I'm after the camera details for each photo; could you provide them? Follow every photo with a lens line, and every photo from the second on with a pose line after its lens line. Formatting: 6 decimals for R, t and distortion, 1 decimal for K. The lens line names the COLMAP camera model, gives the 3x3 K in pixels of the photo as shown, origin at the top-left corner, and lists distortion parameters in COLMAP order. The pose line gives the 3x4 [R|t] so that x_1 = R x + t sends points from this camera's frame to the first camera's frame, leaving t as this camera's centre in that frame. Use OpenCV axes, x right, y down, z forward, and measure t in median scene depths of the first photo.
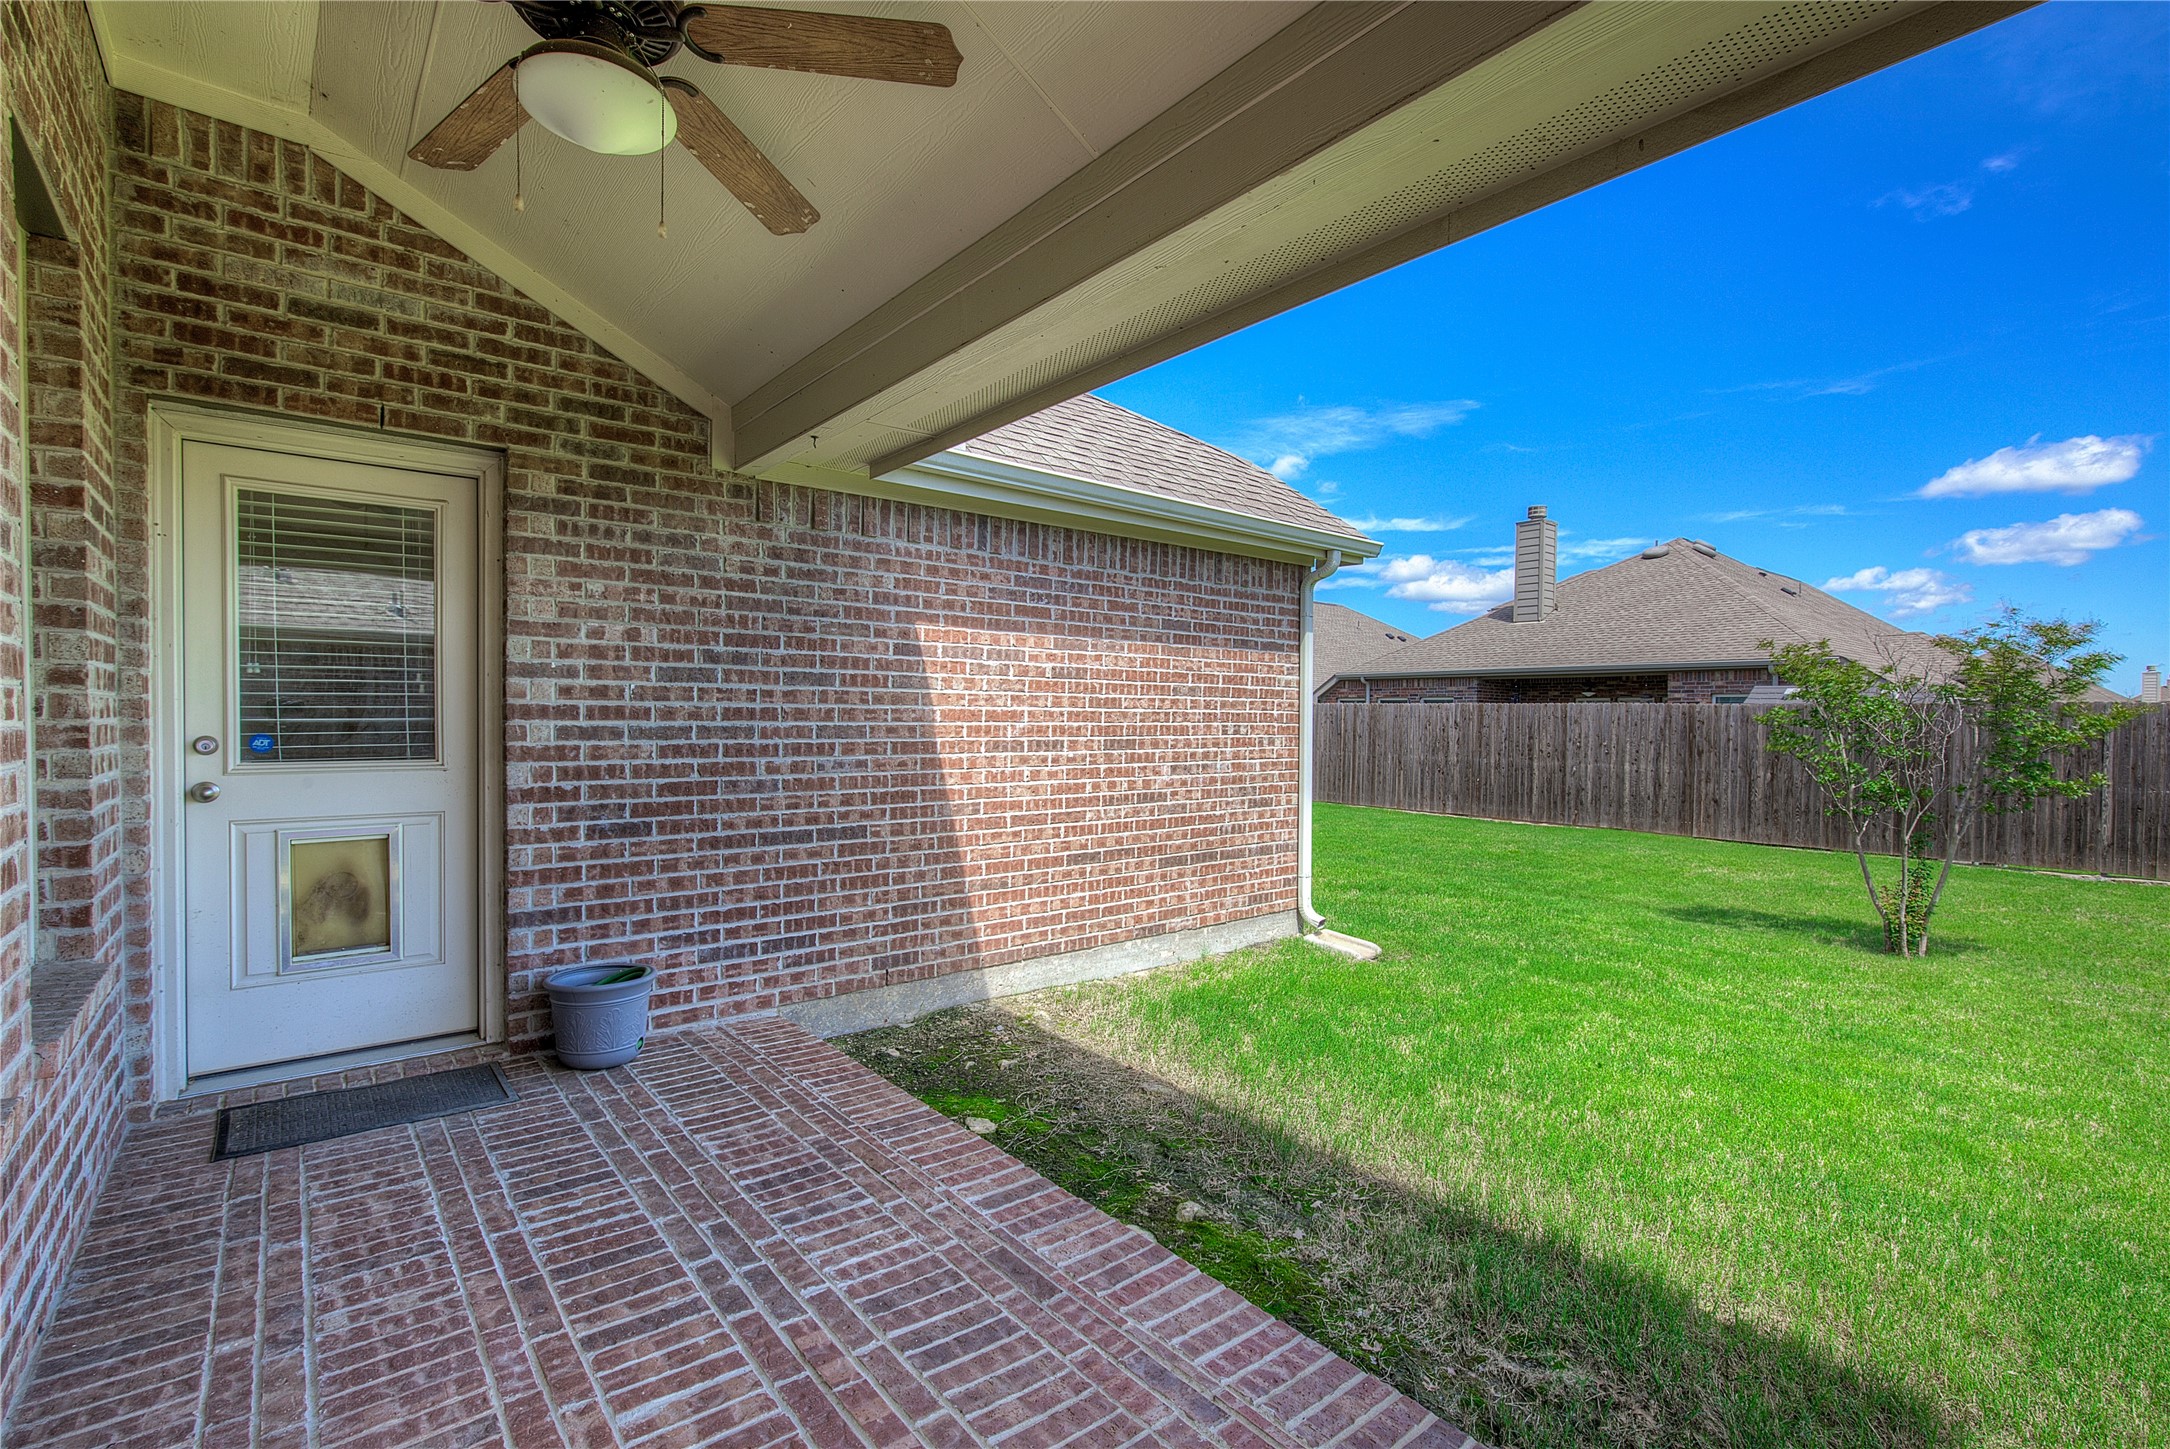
lens RADIAL K [[994.4, 0, 1090.5], [0, 994.4, 736.1], [0, 0, 1]] dist [-0.002034, 0.000931]
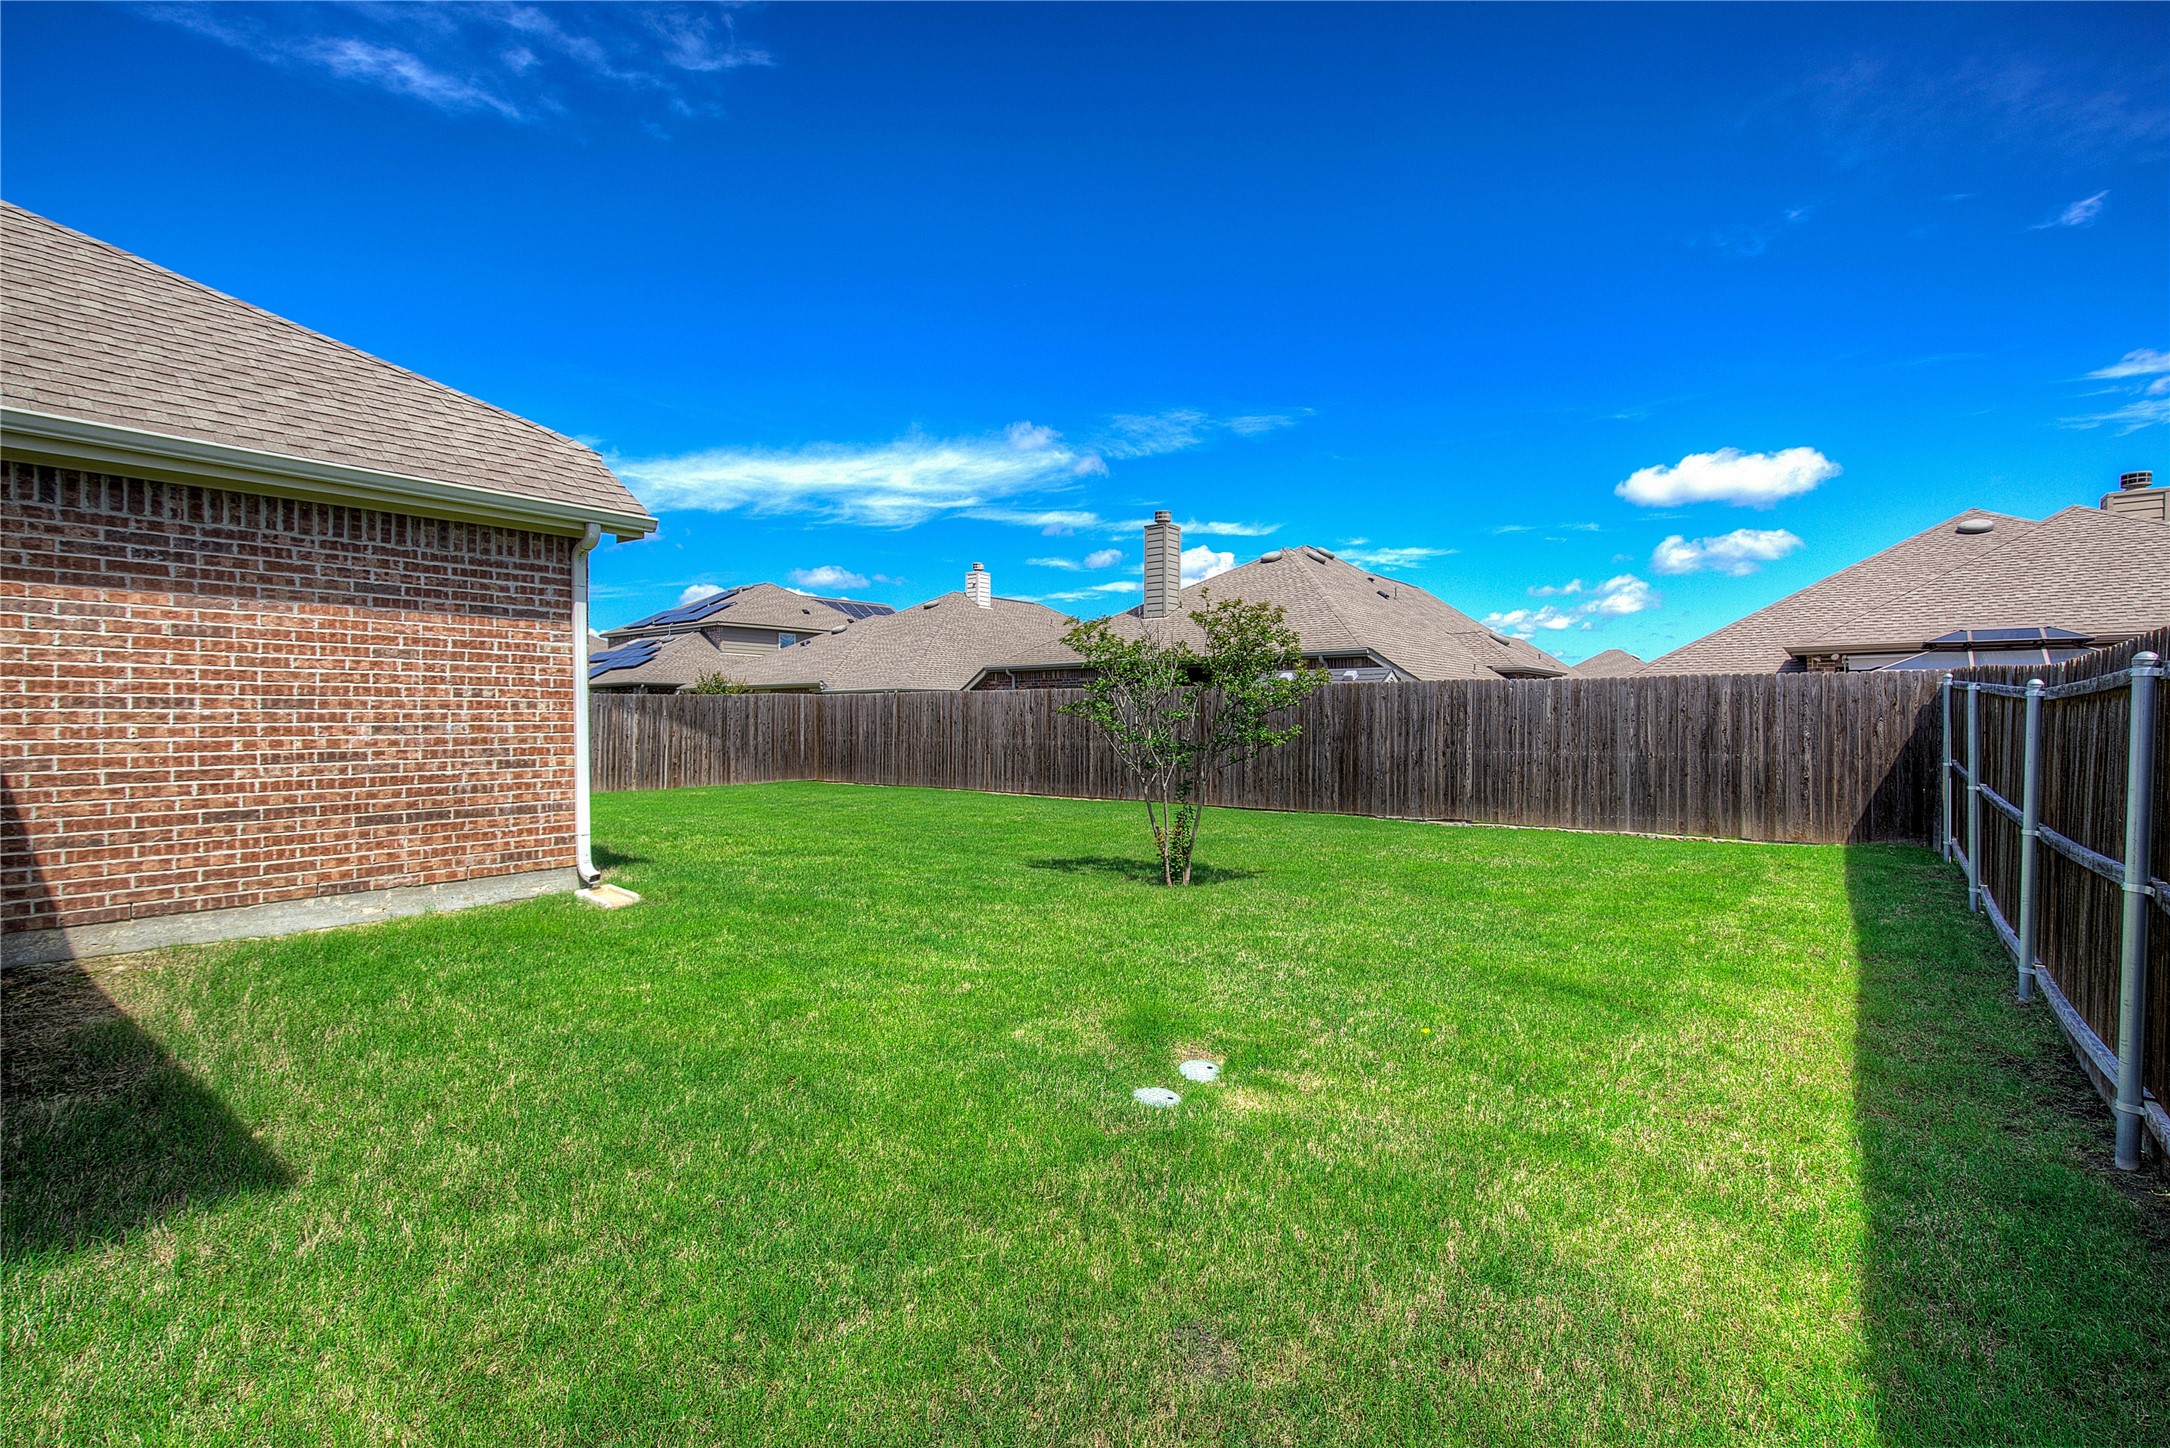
lens RADIAL K [[994.4, 0, 1093.9], [0, 994.4, 730.9], [0, 0, 1]] dist [-0.002034, 0.000931]
pose [[0.975177, -0.014500, 0.220951, 0.560243], [0.015995, 0.999860, -0.004978, 0.050053], [-0.220848, 0.008388, 0.975272, -0.154821]]
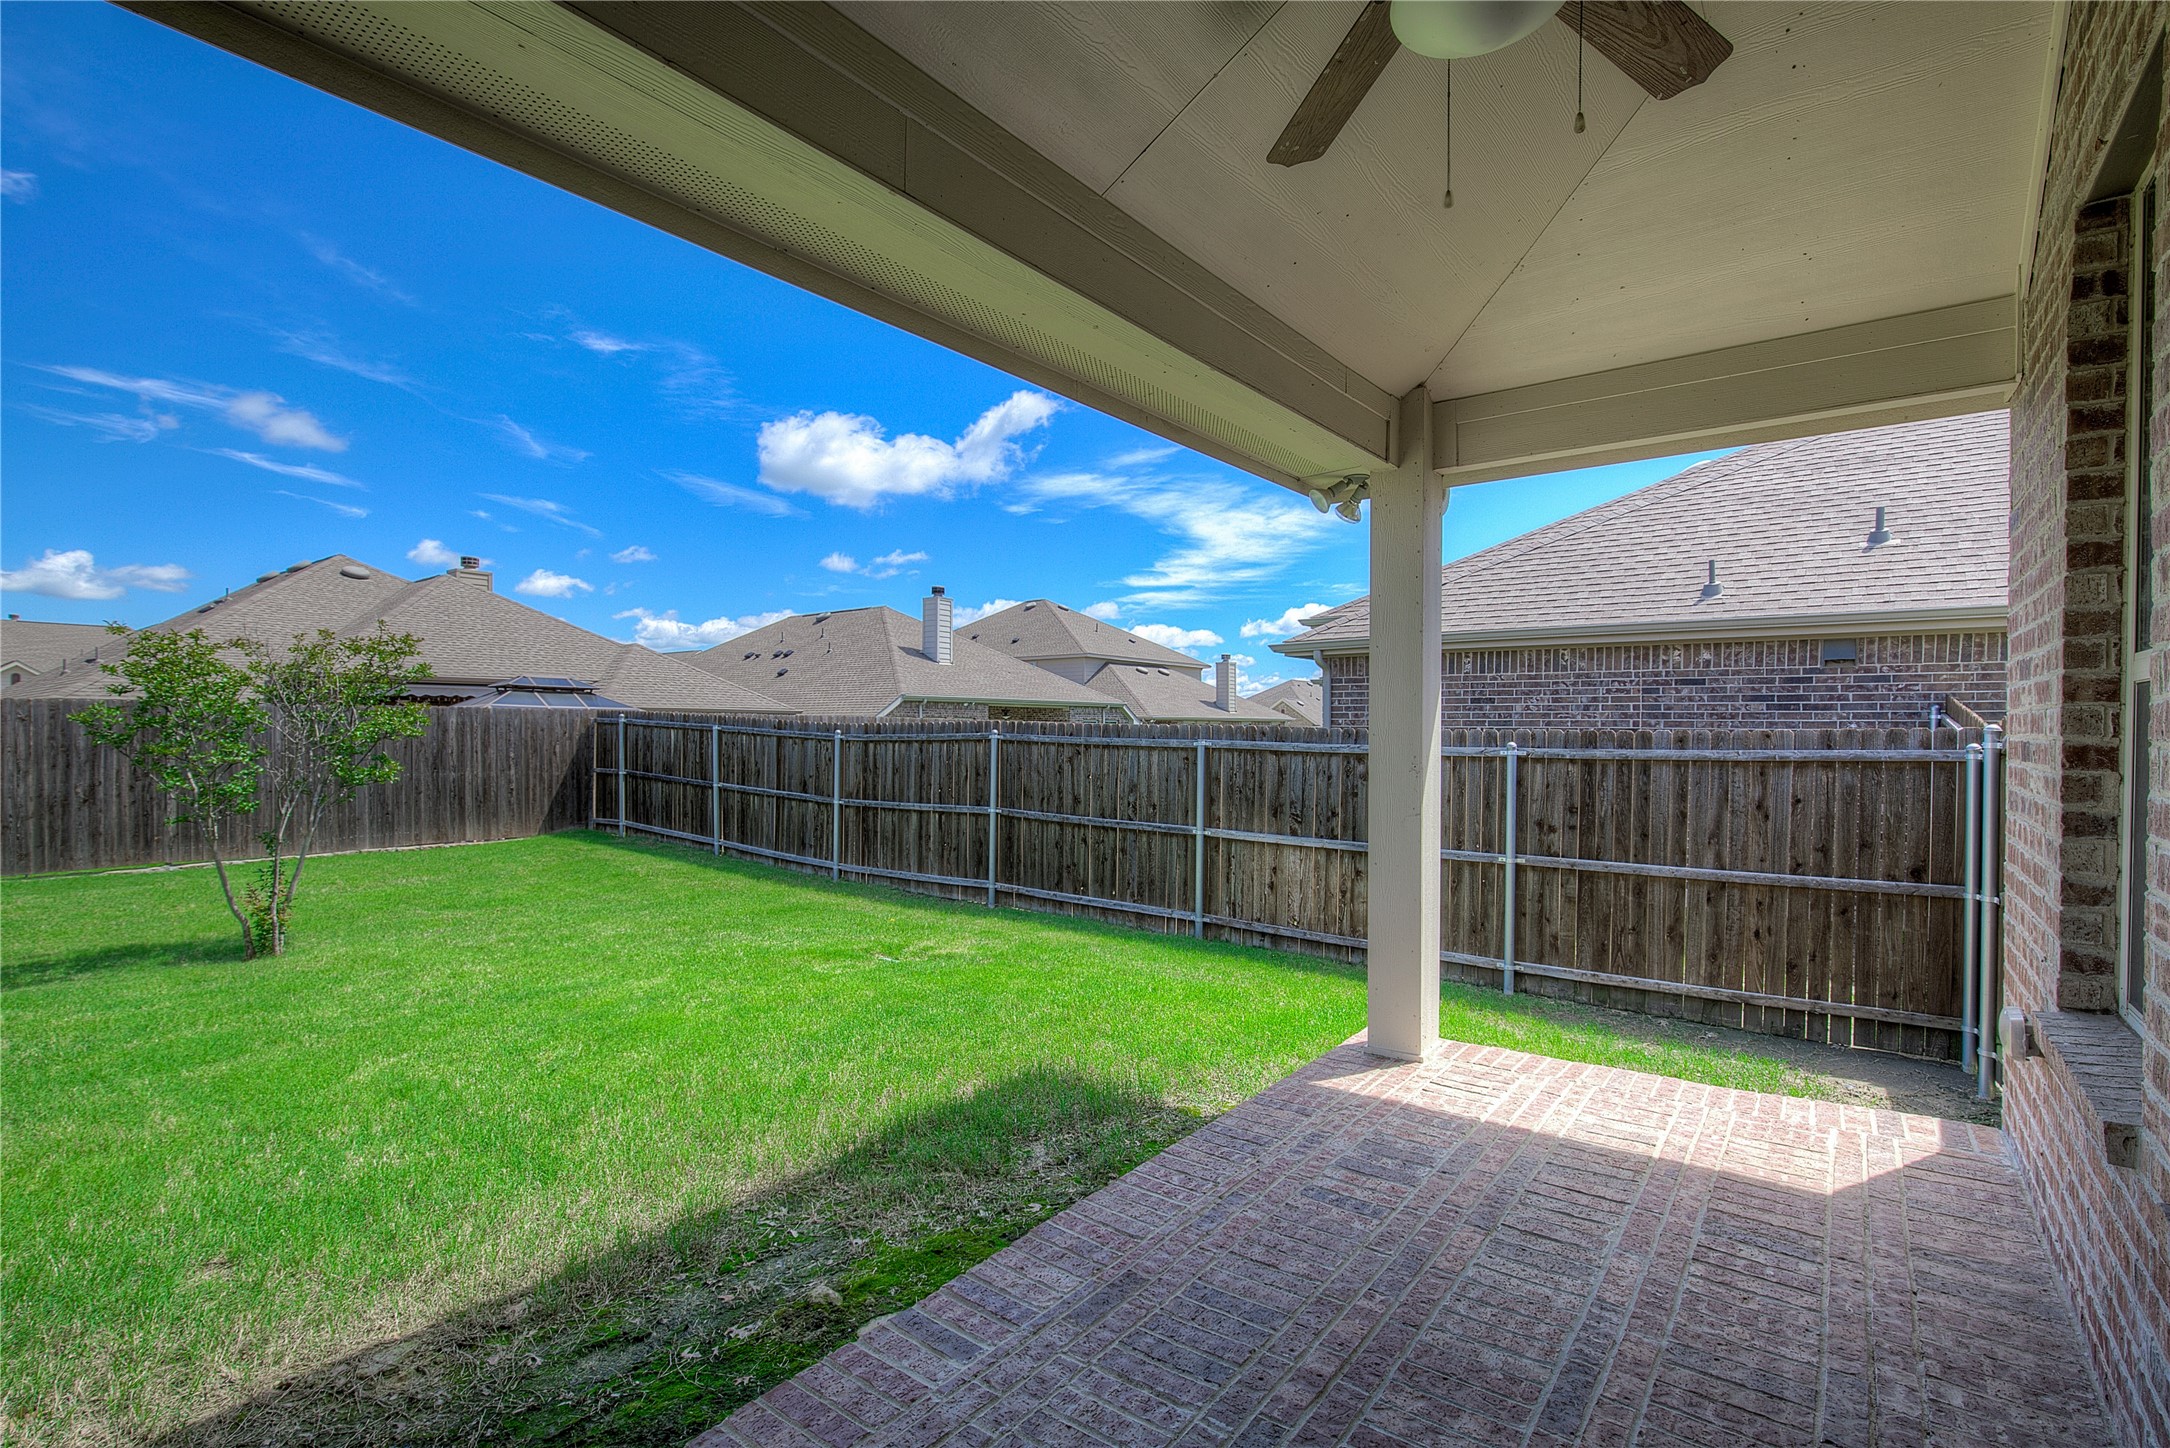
lens RADIAL K [[994.4, 0, 1101.7], [0, 994.4, 730.5], [0, 0, 1]] dist [-0.002034, 0.000931]
pose [[-0.245001, -0.012681, 0.969440, -0.440487], [0.012784, 0.999785, 0.016309, -0.012573], [-0.969438, 0.016389, -0.244787, 0.542849]]
